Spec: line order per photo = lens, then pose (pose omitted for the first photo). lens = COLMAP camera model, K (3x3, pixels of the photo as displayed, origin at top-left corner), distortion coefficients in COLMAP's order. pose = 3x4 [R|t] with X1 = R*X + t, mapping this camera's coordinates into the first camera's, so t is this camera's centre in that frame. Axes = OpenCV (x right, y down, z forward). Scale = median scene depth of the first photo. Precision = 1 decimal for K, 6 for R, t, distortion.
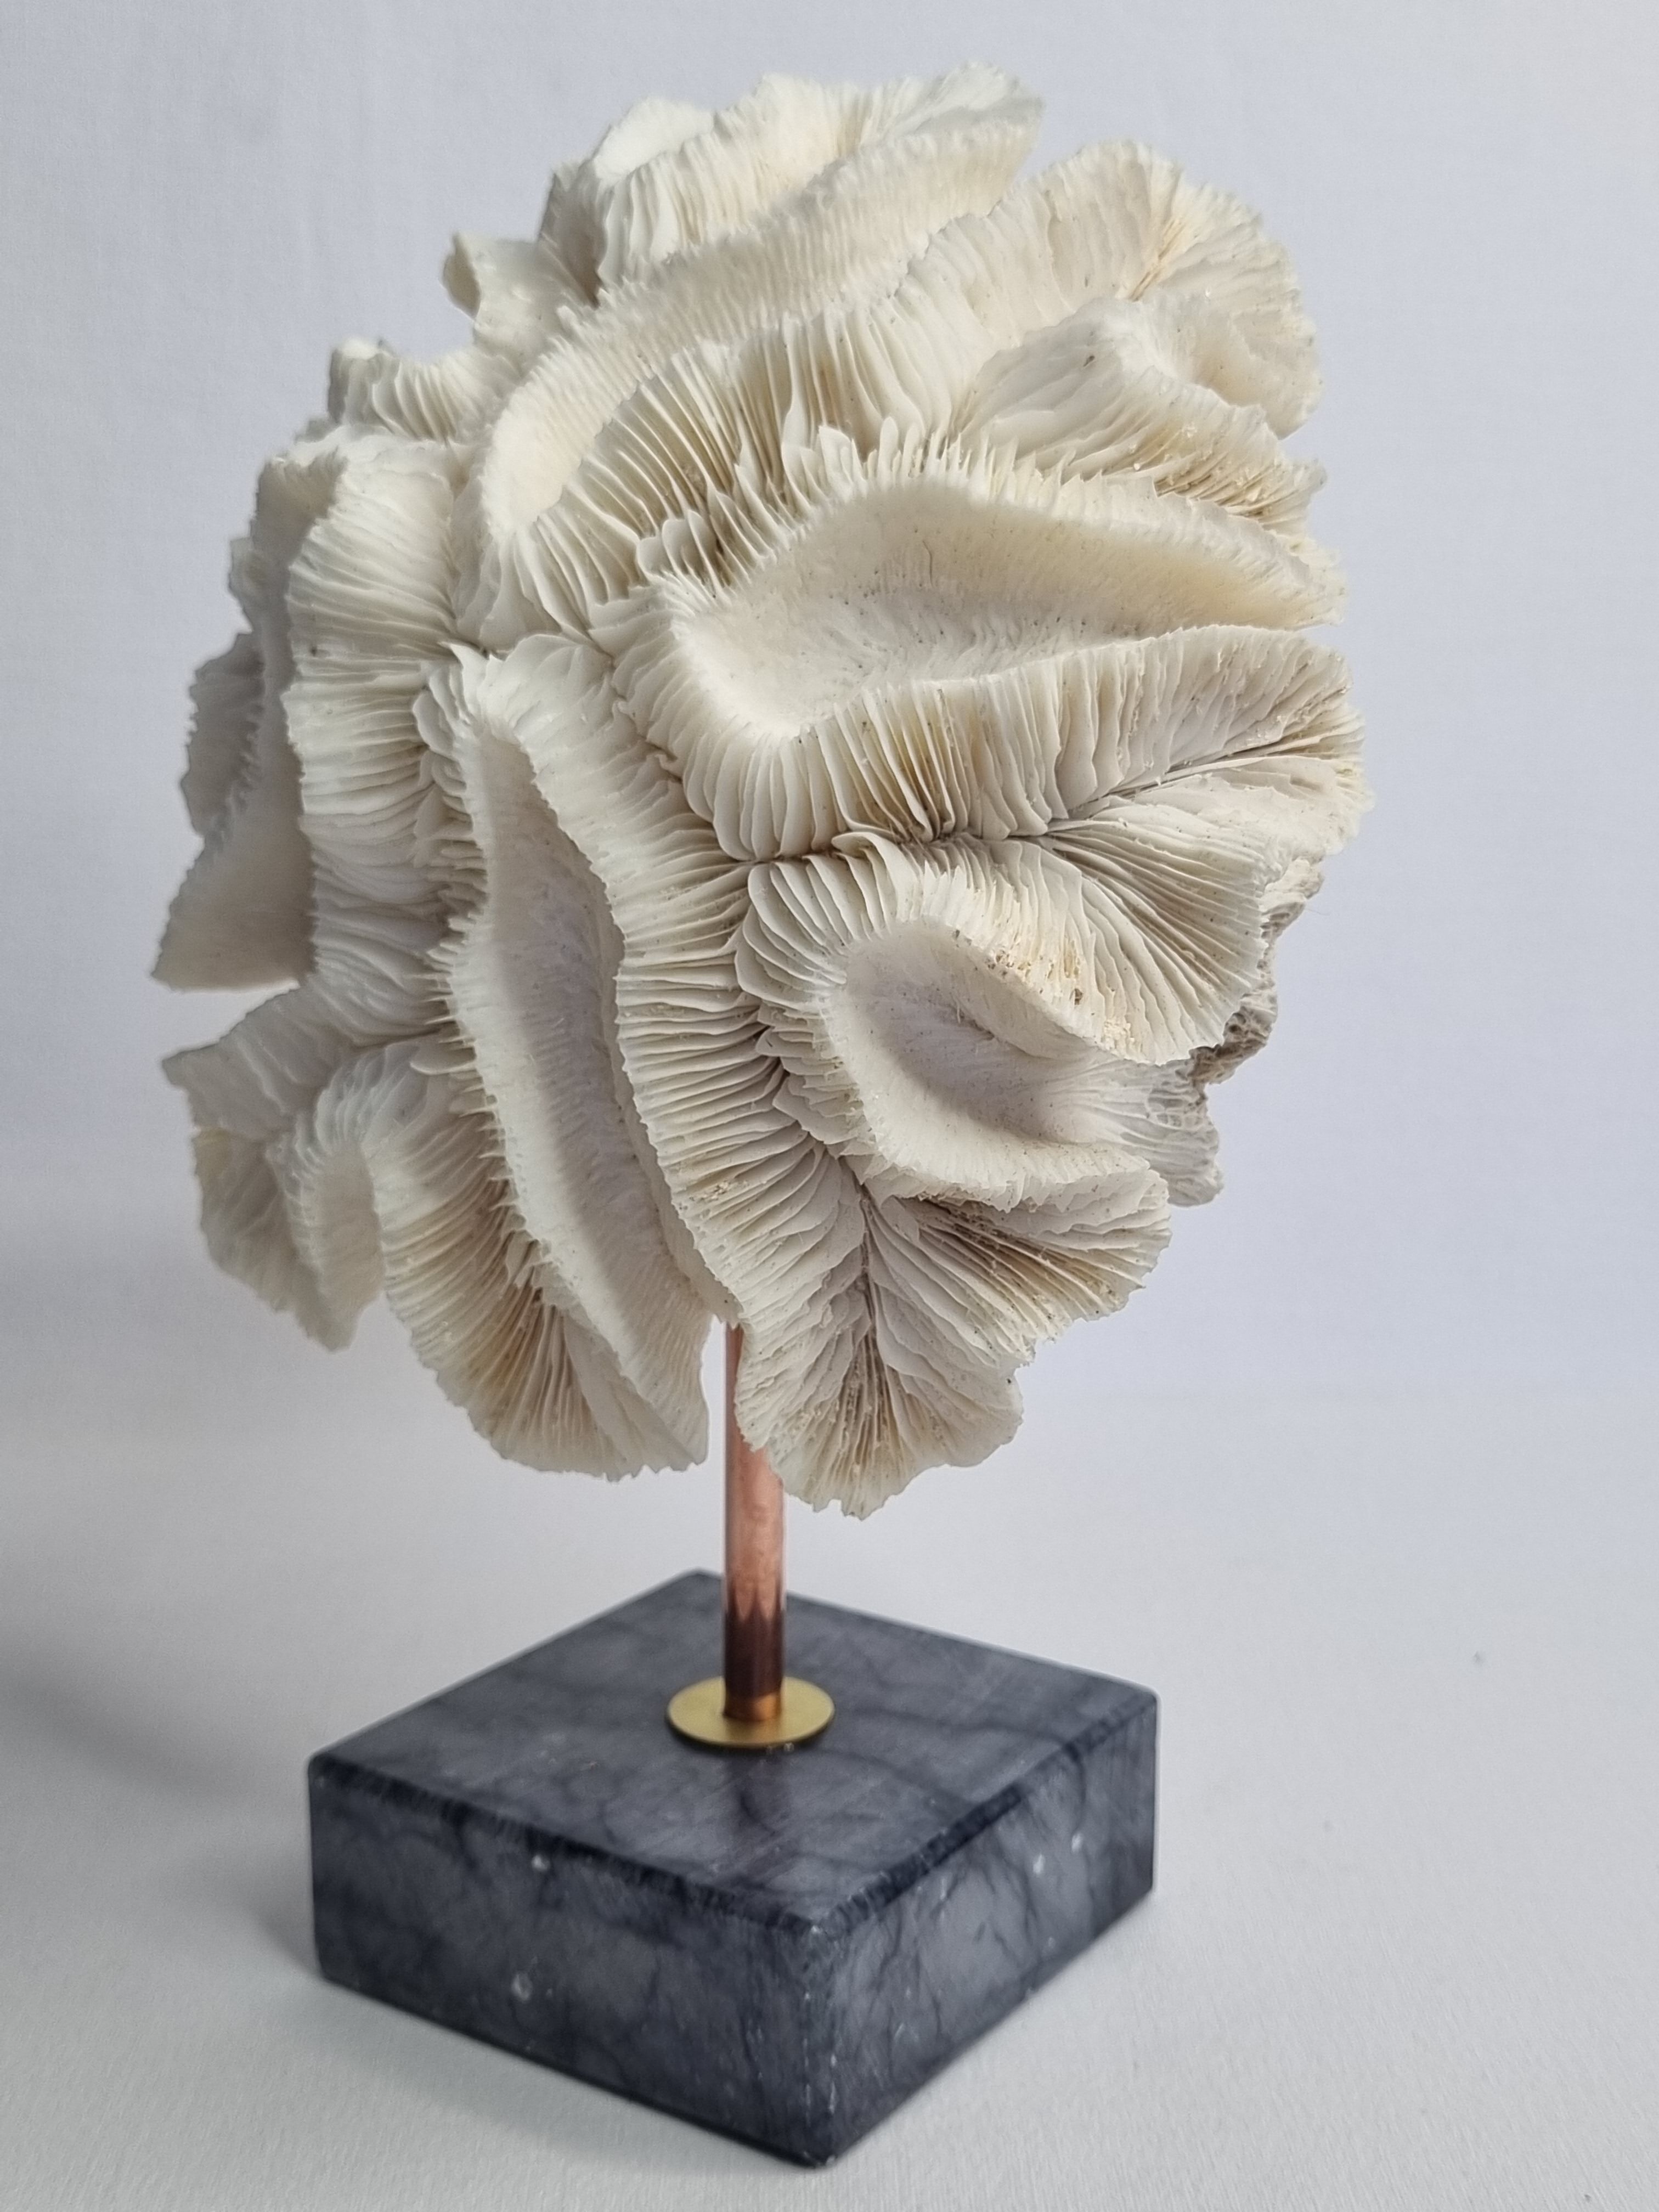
lens RADIAL K [[2797.5, 0, 829.5], [0, 2797.5, 1106.0], [0, 0, 1]] dist [-0.043696, 0.073743]
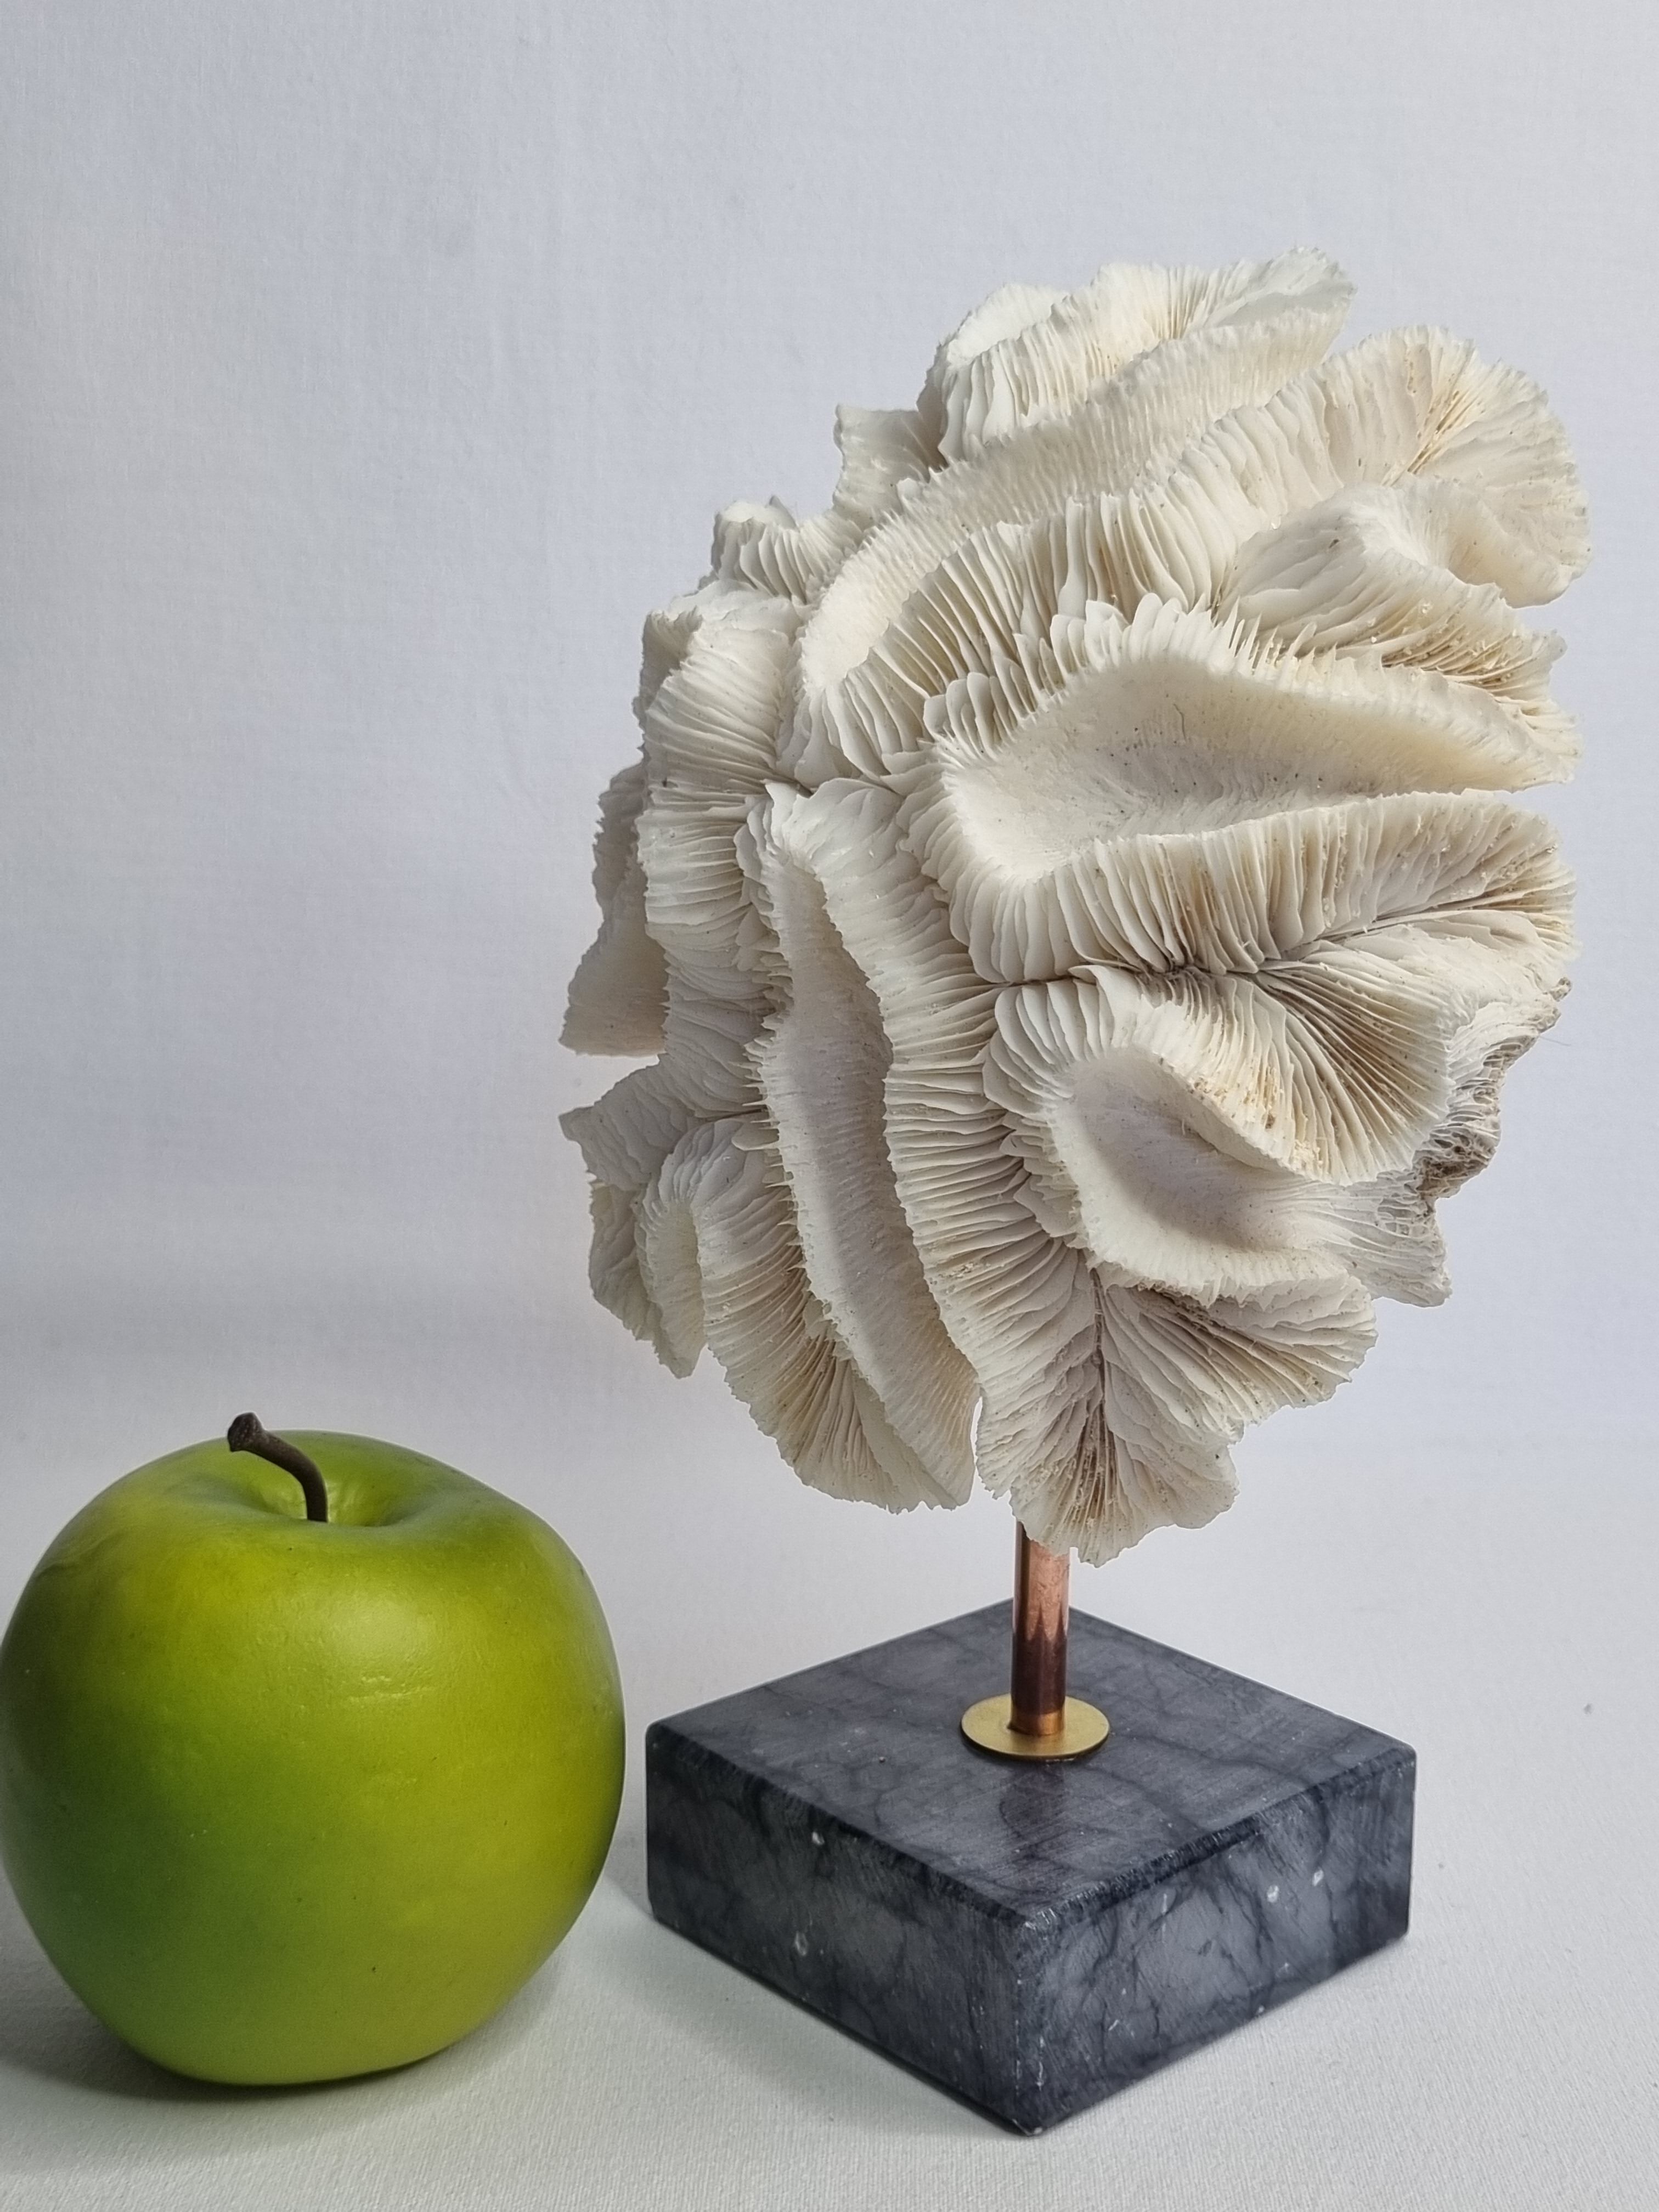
lens RADIAL K [[2797.5, 0, 829.5], [0, 2797.5, 1106.0], [0, 0, 1]] dist [-0.043696, 0.073743]
pose [[0.967920, 0.053495, -0.245499, 0.175217], [-0.052383, 0.998566, 0.011064, -0.044213], [0.245739, 0.002151, 0.969334, -0.116960]]
